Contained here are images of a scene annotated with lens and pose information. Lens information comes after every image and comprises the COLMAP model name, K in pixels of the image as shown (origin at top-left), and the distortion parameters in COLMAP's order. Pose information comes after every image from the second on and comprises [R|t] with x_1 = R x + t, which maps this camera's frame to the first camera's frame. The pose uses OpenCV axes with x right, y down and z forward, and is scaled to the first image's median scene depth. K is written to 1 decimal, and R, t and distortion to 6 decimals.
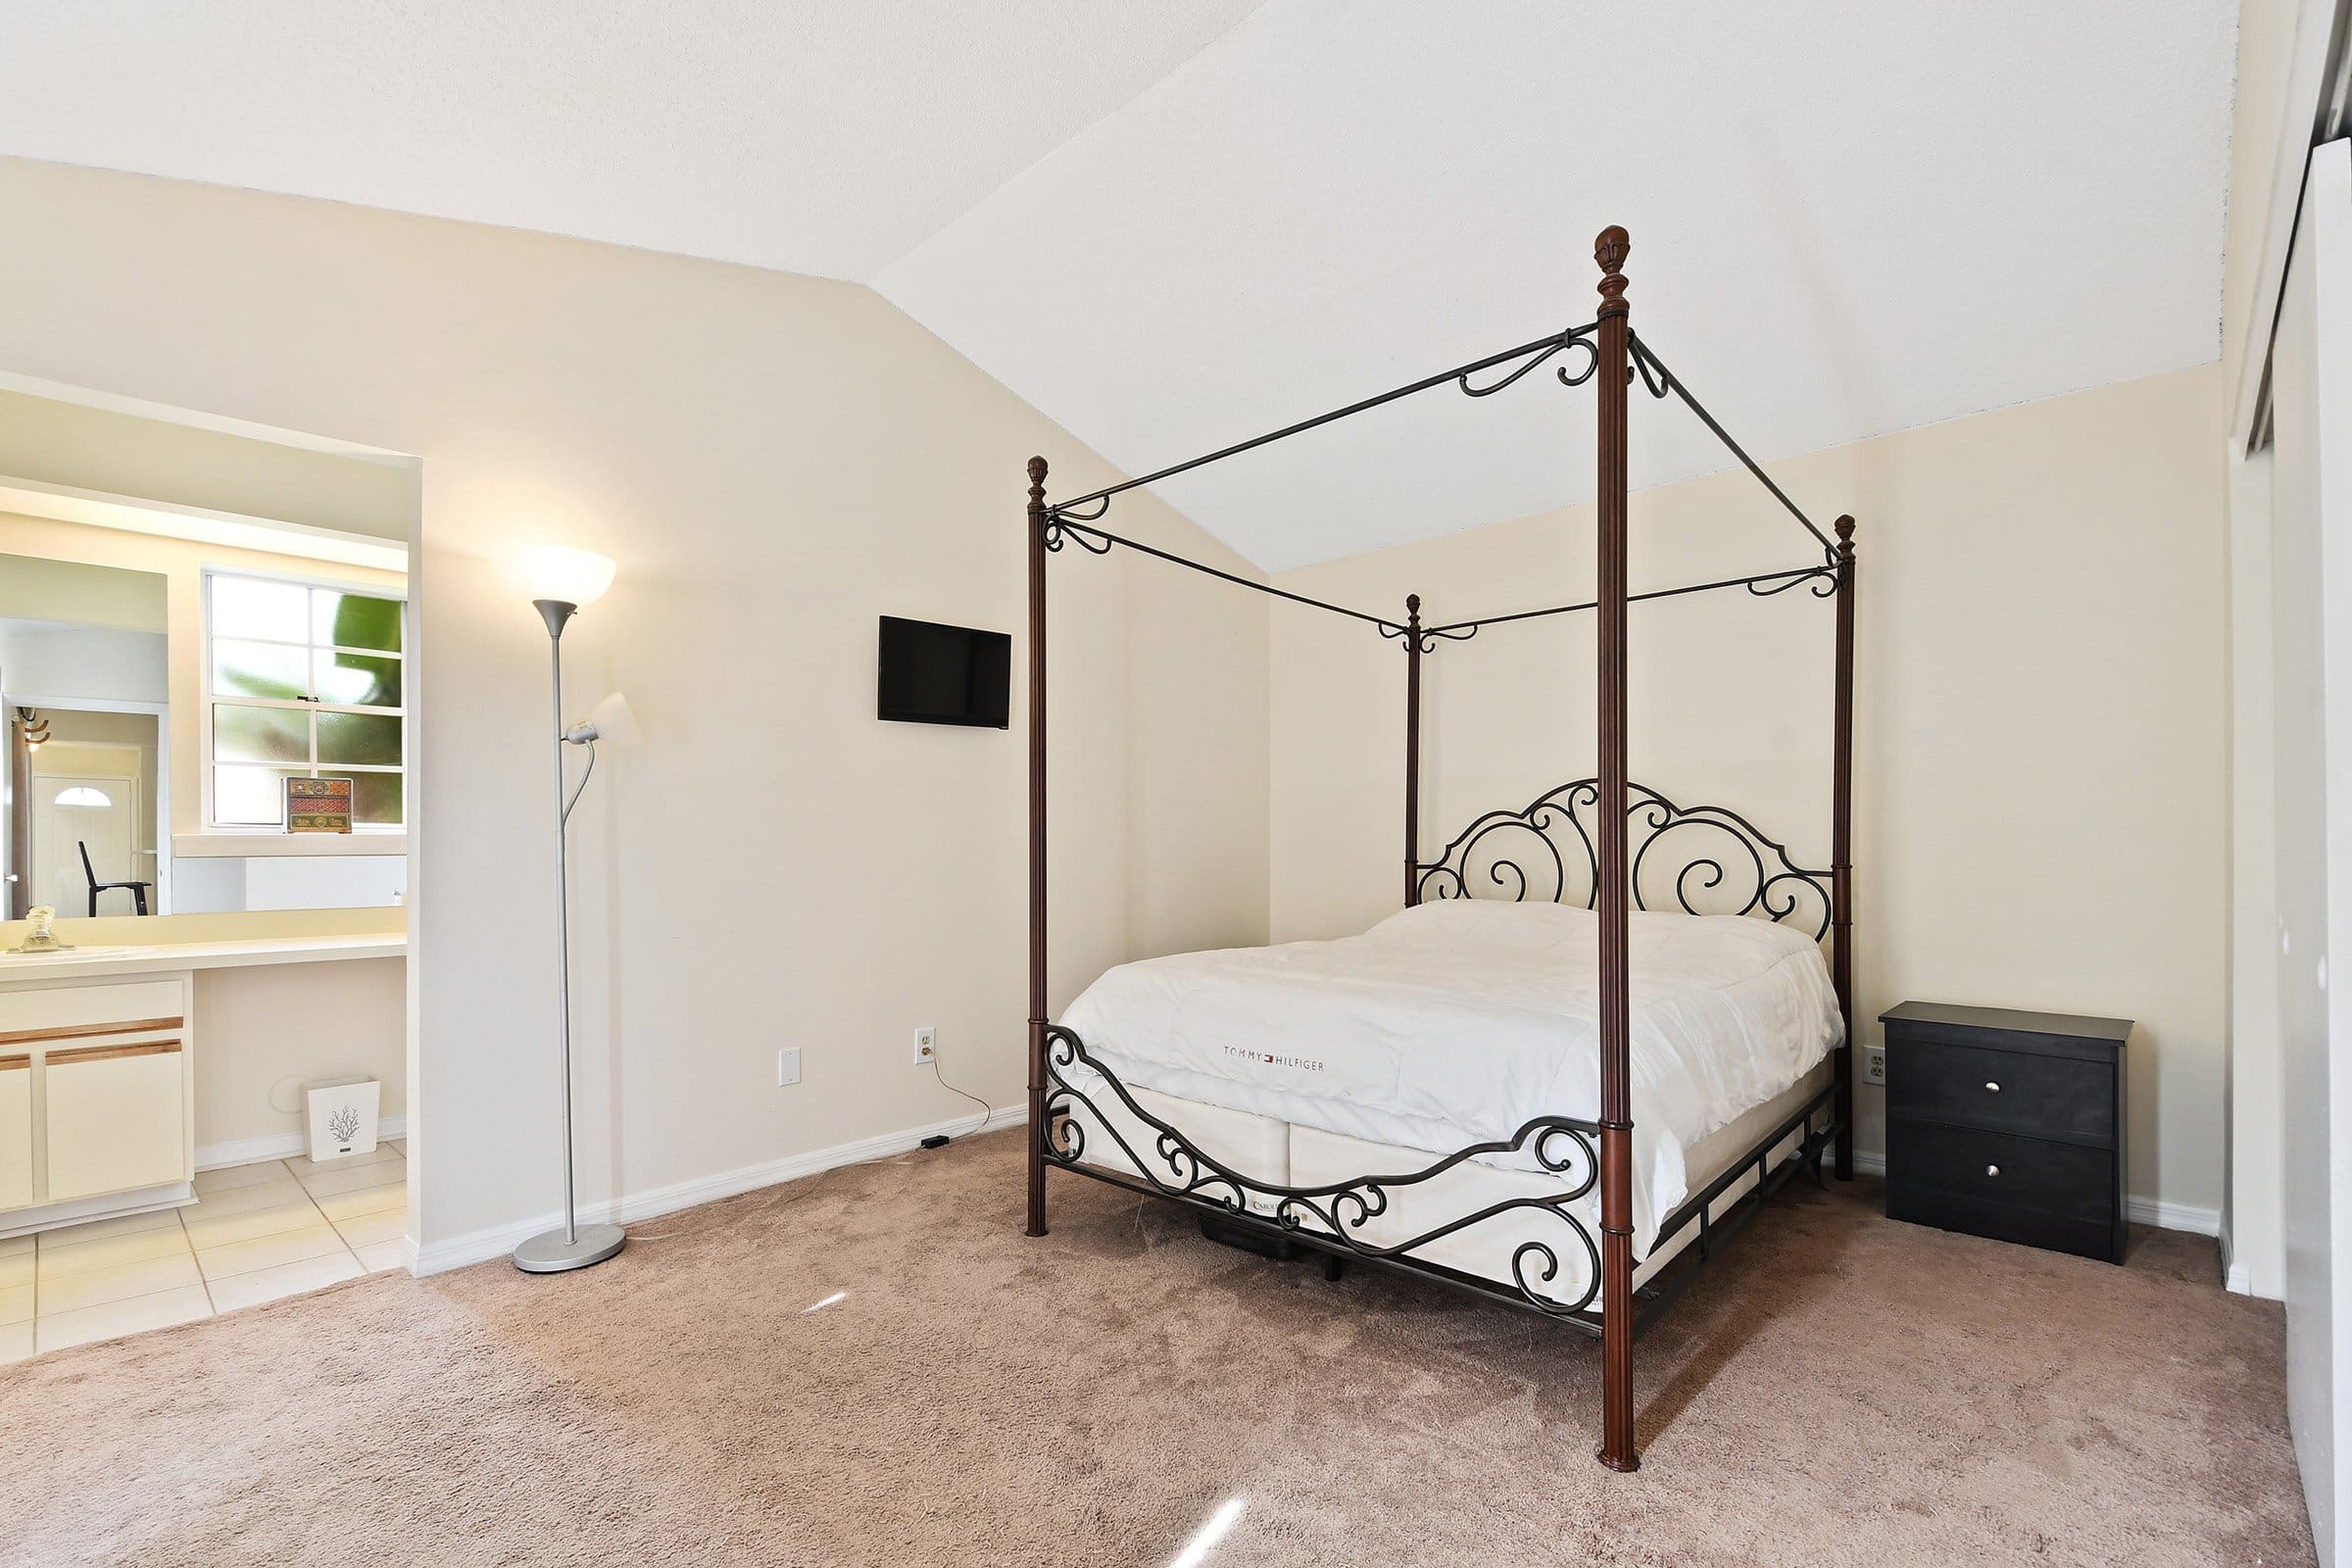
lens RADIAL K [[1061.6, 0, 1176.9], [0, 1061.6, 857.1], [0, 0, 1]] dist [0.028088, -0.015252]
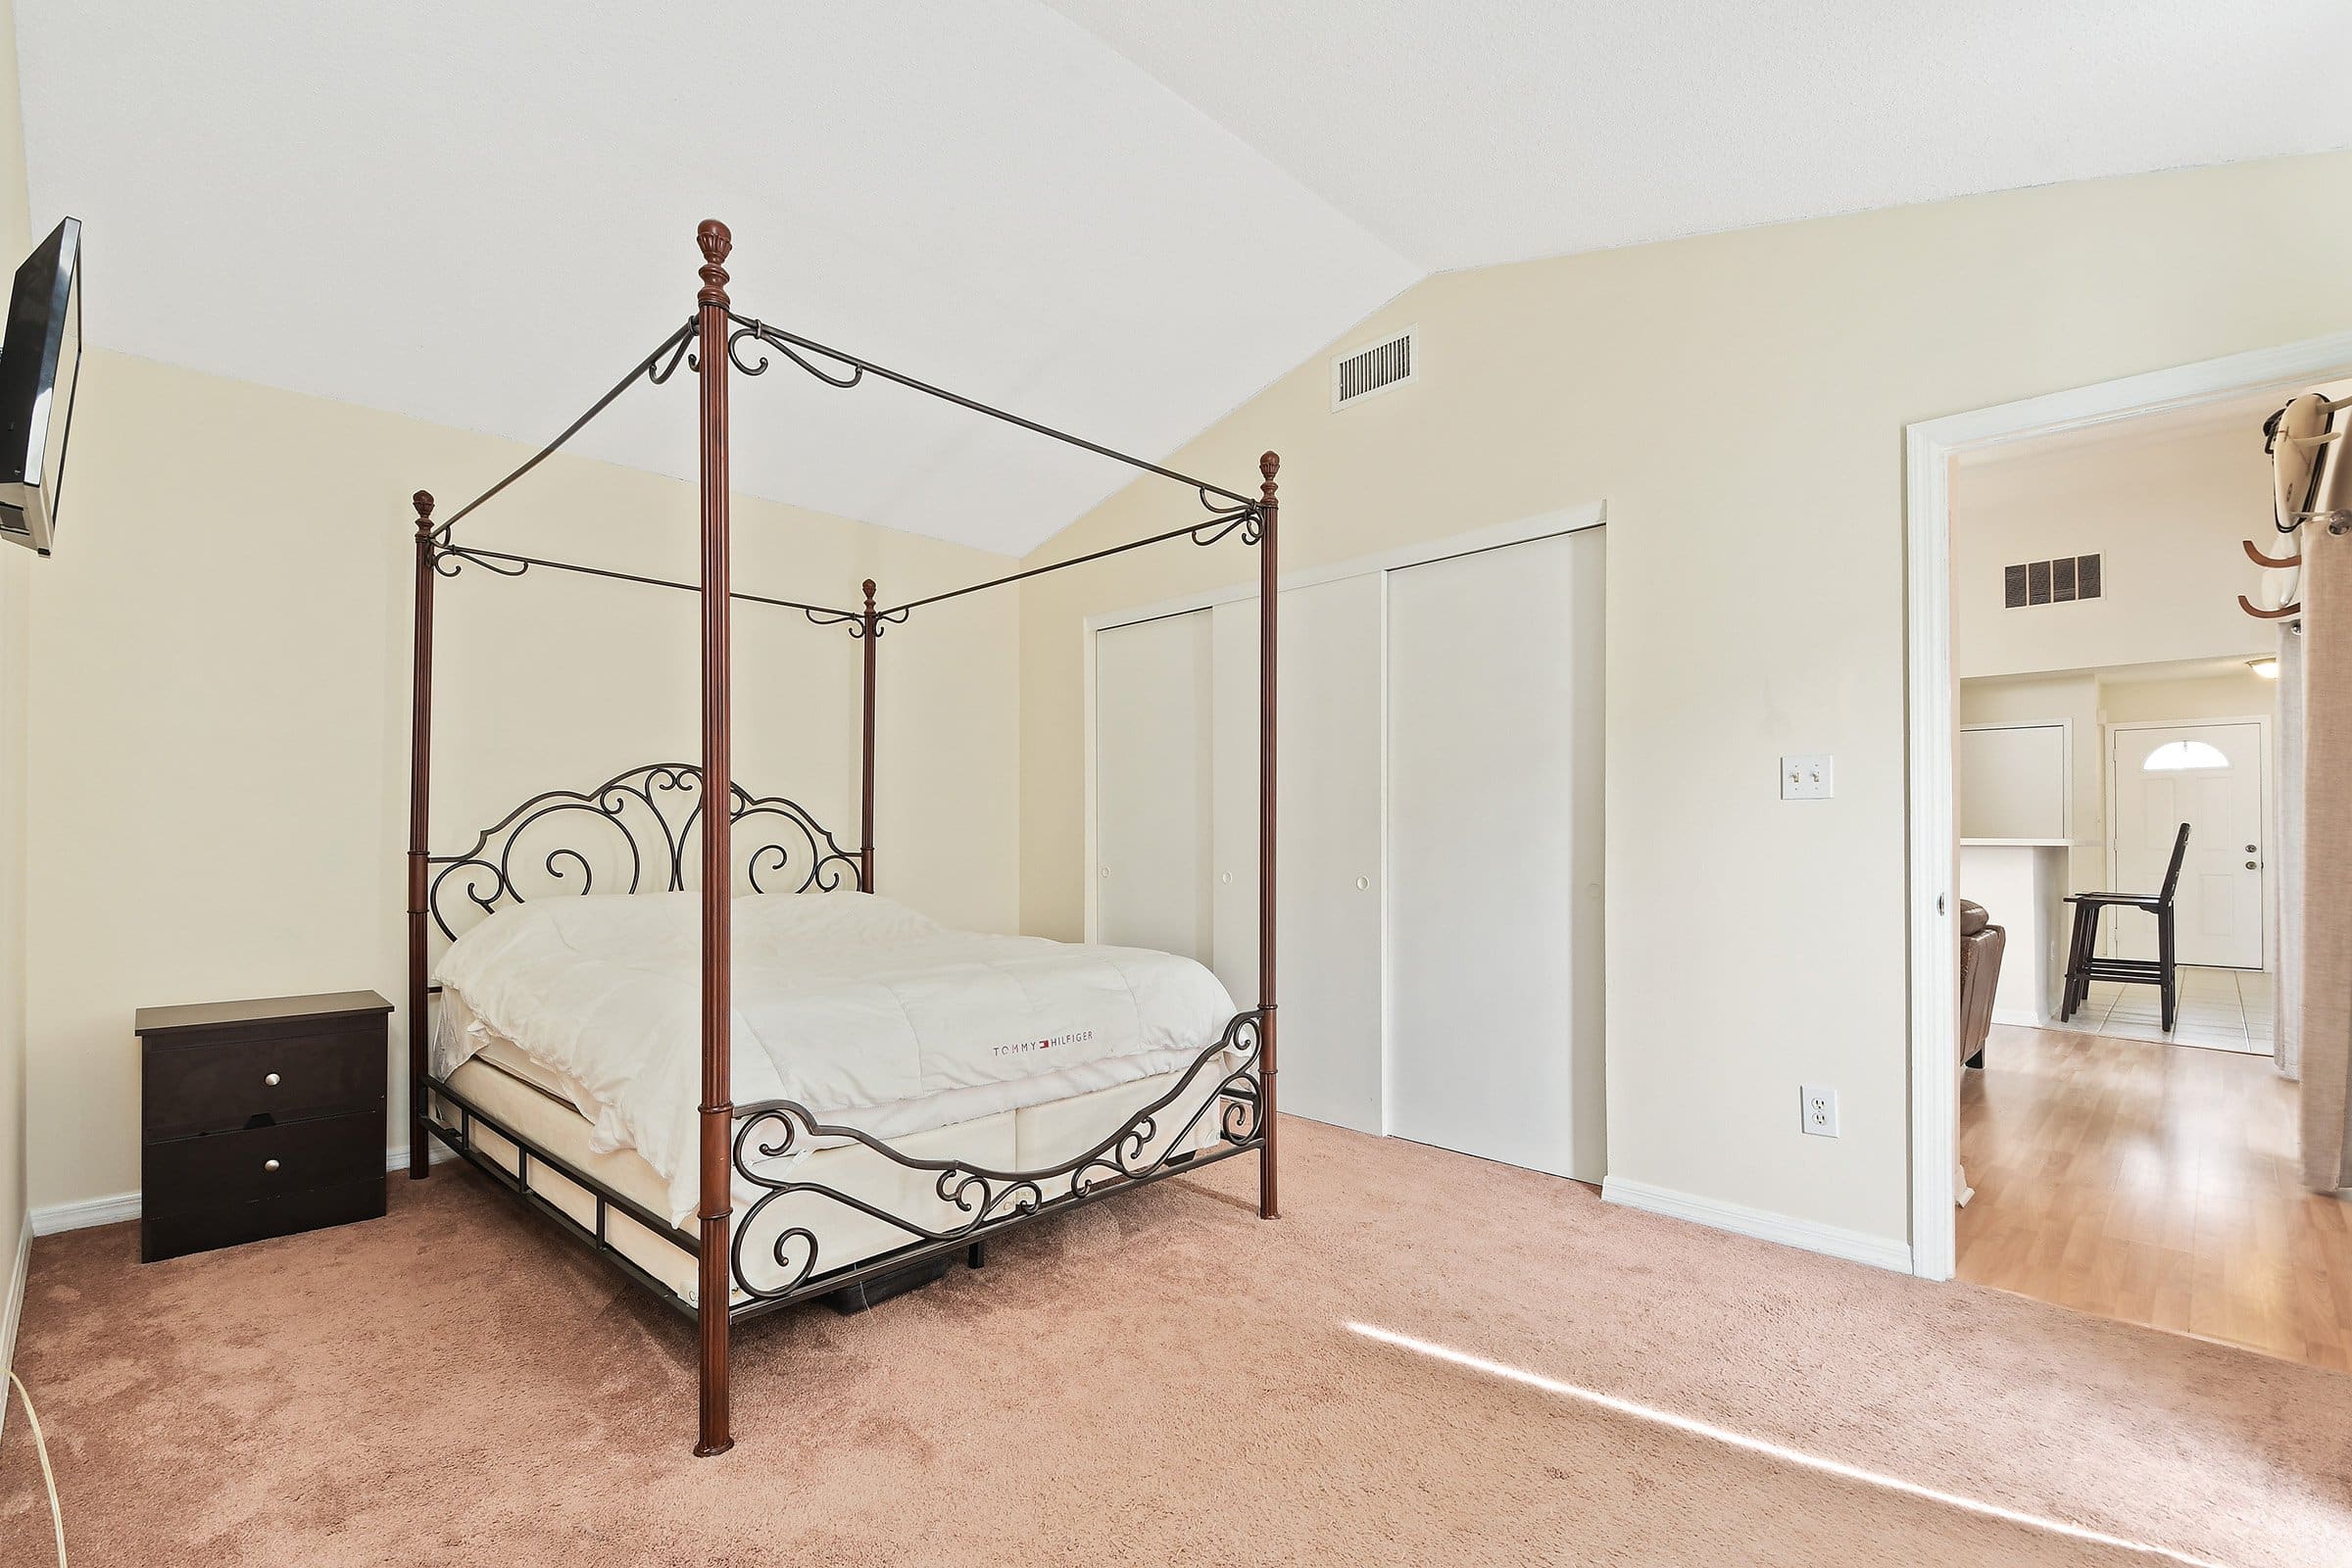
lens RADIAL K [[1045.7, 0, 1161.3], [0, 1045.7, 834.8], [0, 0, 1]] dist [0.031293, -0.015772]
pose [[0.032231, -0.001449, 0.999479, -0.607801], [0.008457, 0.999964, 0.001177, -0.006247], [-0.999445, 0.008415, 0.032242, 0.576057]]
